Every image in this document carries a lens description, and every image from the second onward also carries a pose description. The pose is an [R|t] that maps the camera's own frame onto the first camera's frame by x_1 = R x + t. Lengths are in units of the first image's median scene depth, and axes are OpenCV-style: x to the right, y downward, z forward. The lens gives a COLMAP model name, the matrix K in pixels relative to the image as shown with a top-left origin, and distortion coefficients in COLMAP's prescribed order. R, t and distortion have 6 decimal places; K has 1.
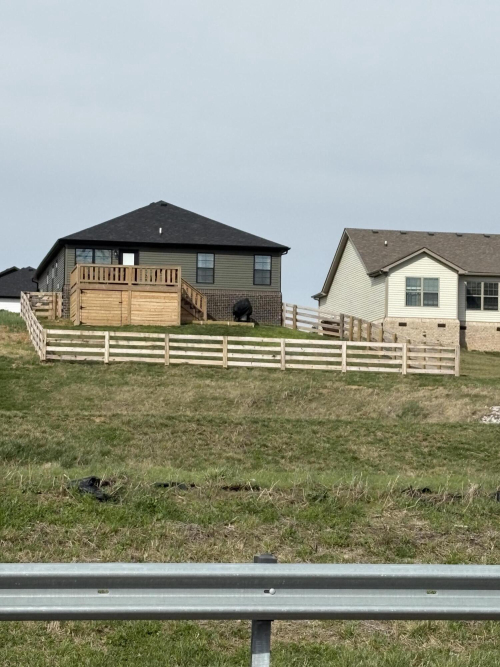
lens RADIAL K [[2008.1, 0, 249.9], [0, 2008.1, 333.5], [0, 0, 1]] dist [0.029270, 0.000000]
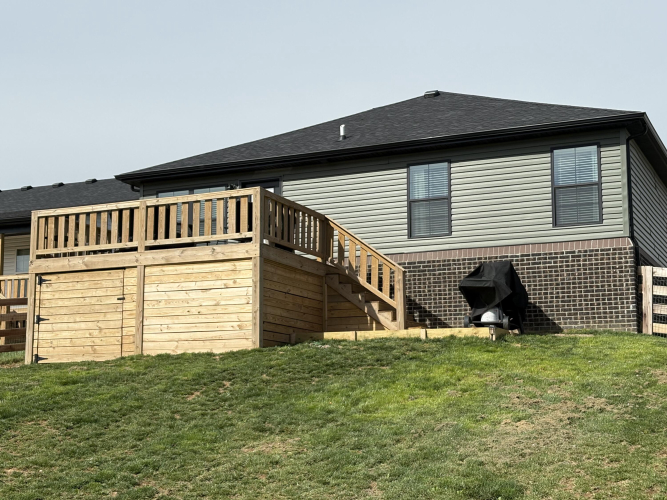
lens RADIAL K [[1065.6, 0, 332.5], [0, 1065.6, 250.4], [0, 0, 1]] dist [0.051133, 0.000000]
pose [[0.820047, -0.111913, -0.561248, 0.082214], [0.056917, 0.991780, -0.114598, 0.001114], [0.569459, 0.062031, 0.819676, 0.828403]]
